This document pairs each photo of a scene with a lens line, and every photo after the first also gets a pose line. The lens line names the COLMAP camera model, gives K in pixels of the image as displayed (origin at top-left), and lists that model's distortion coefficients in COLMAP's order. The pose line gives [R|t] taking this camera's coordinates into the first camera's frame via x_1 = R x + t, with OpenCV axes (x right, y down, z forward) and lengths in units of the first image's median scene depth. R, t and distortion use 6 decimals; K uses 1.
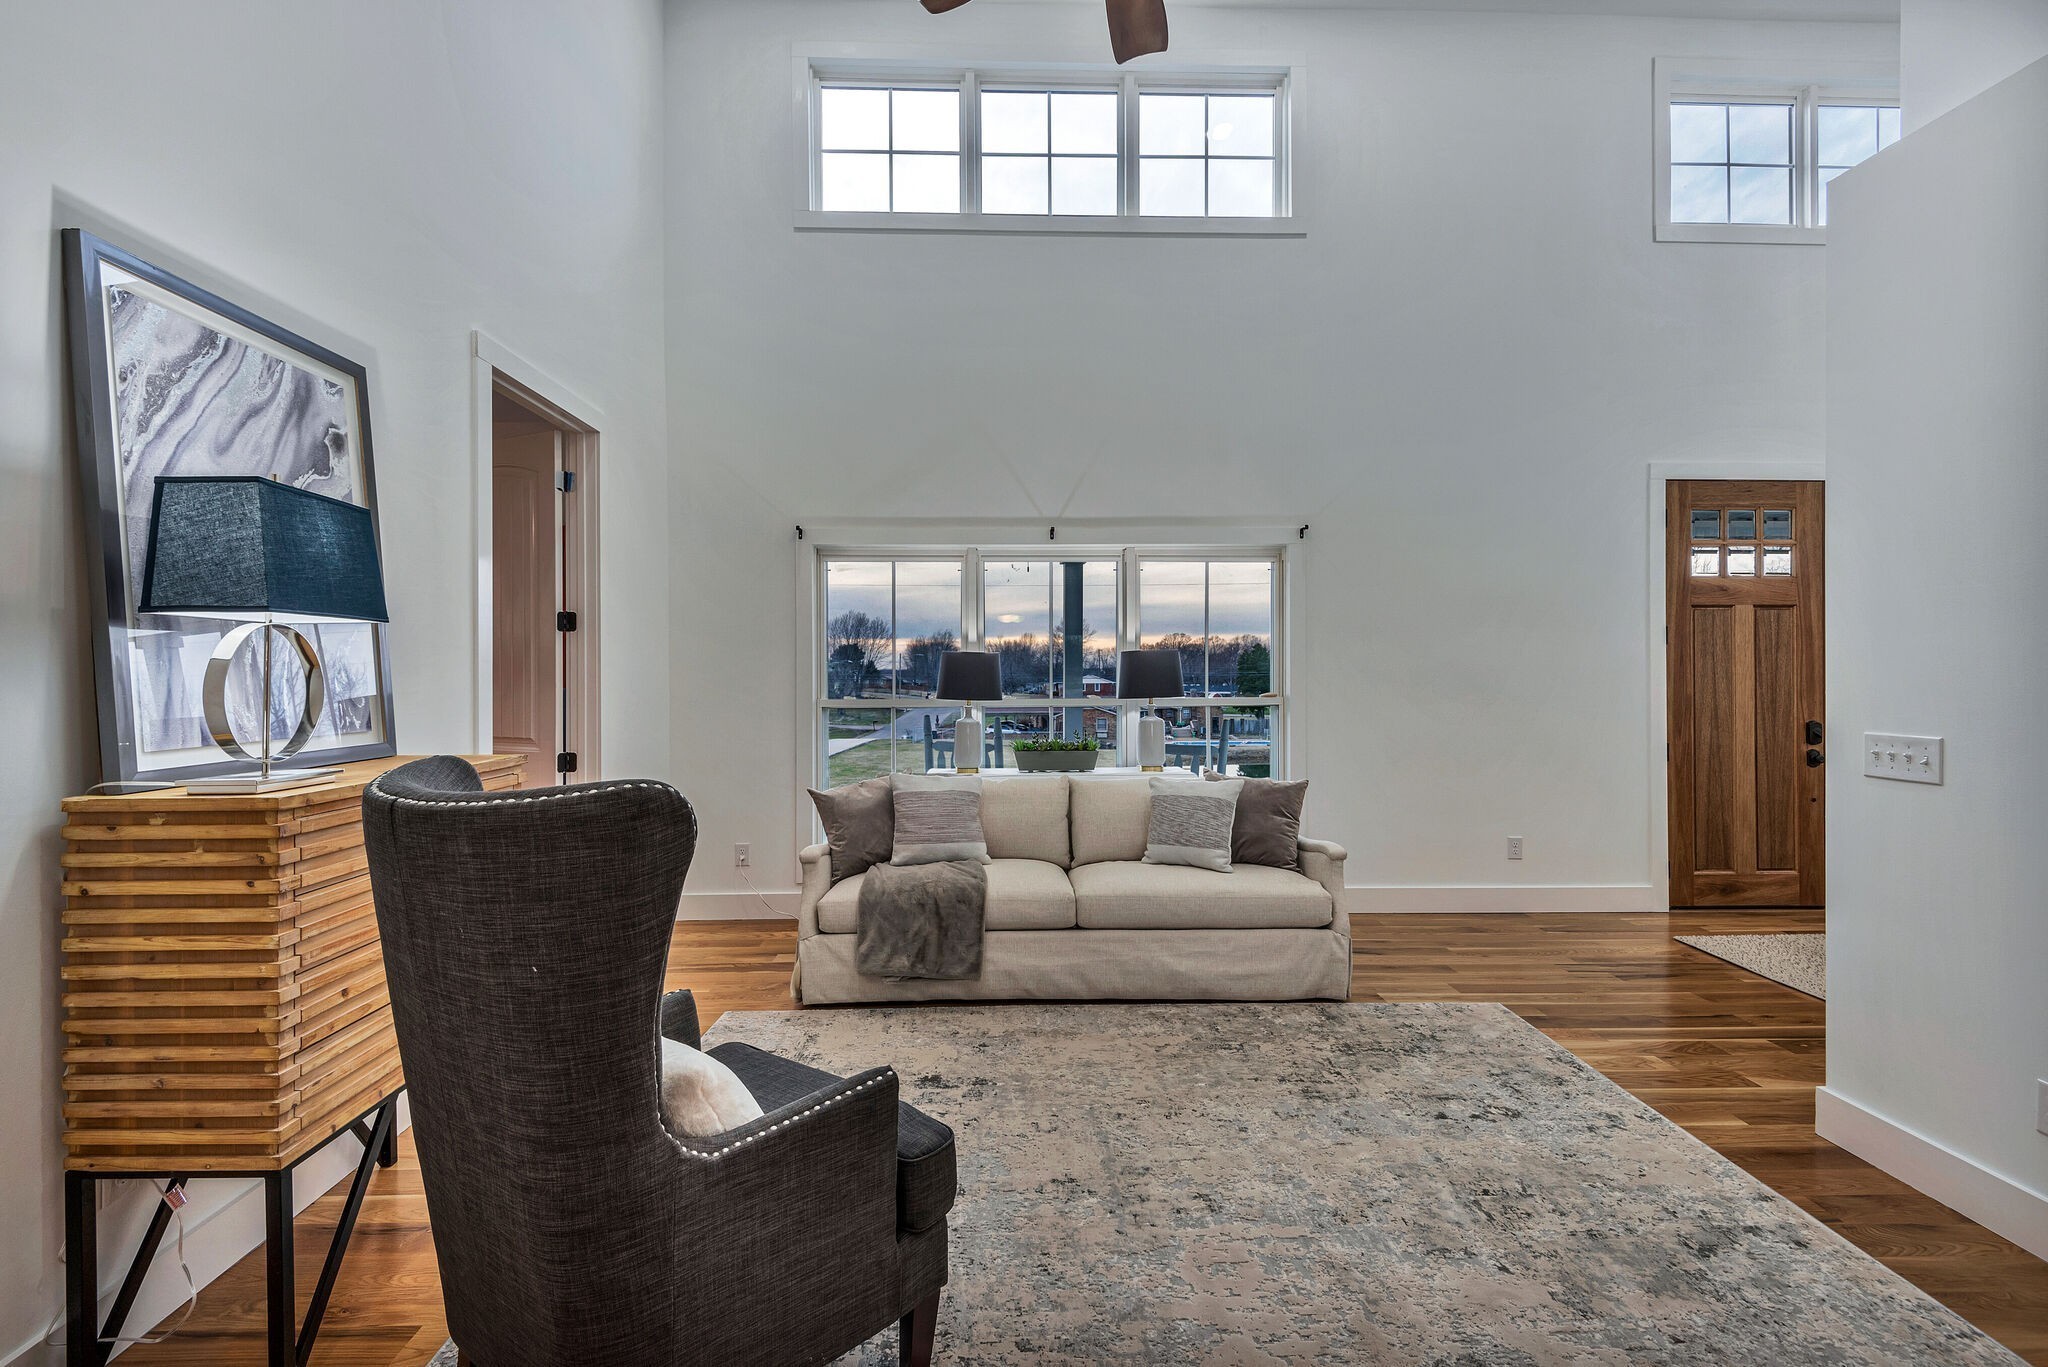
lens RADIAL K [[956.3, 0, 1013.3], [0, 956.3, 669.8], [0, 0, 1]] dist [0.013146, -0.001100]
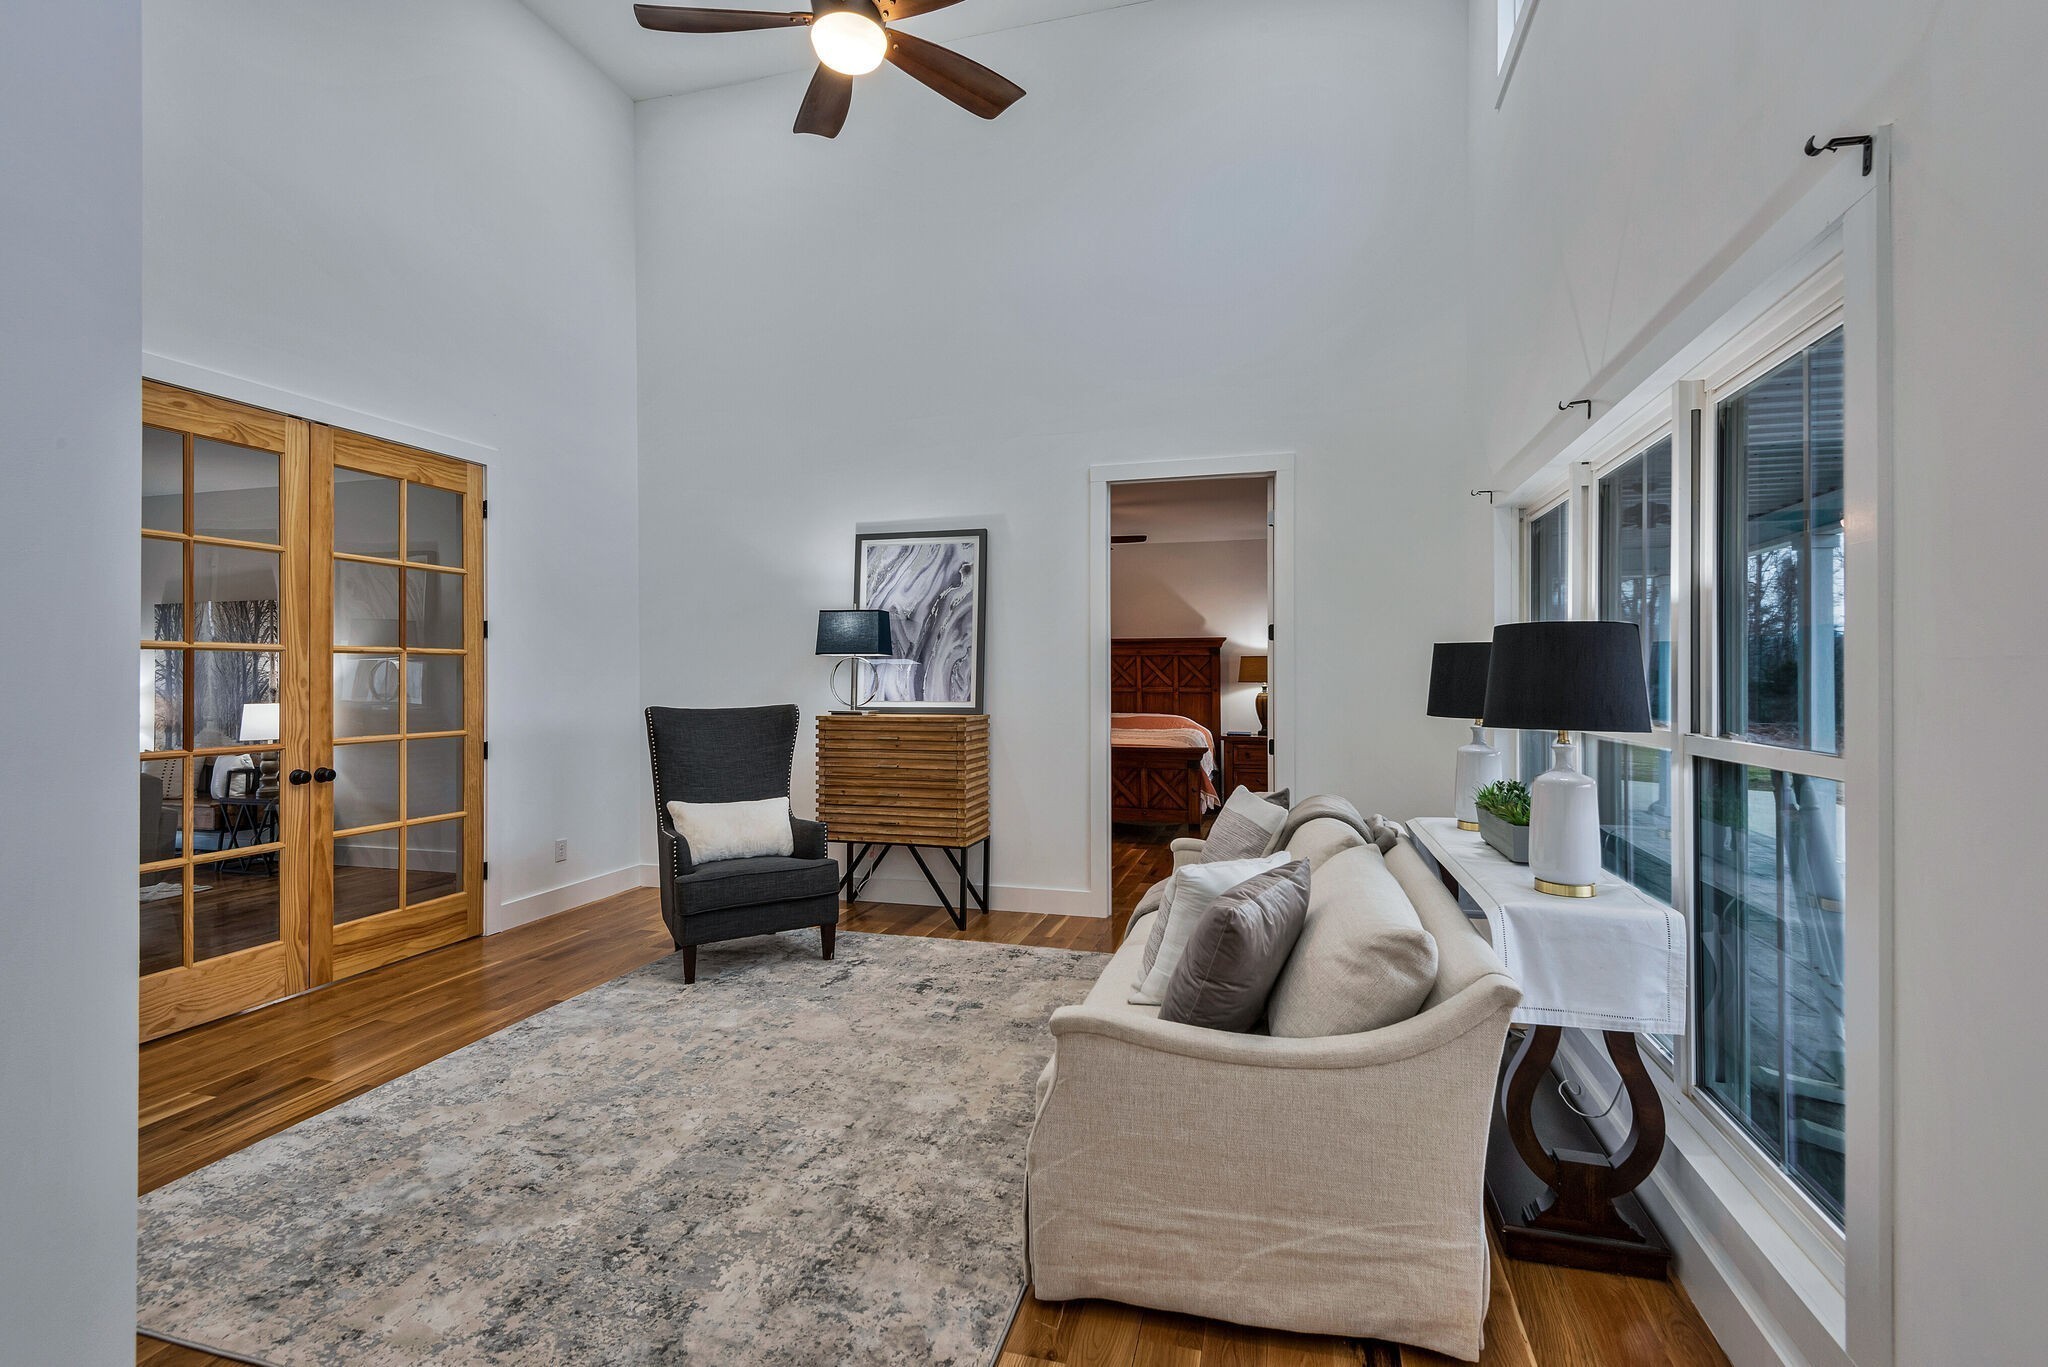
lens RADIAL K [[956.3, 0, 1019.5], [0, 956.3, 676.4], [0, 0, 1]] dist [0.013146, -0.001100]
pose [[-0.313912, 0.001292, -0.949451, 0.238300], [0.005023, 0.999987, -0.000300, 0.001330], [0.949439, -0.004863, -0.313914, 0.323220]]
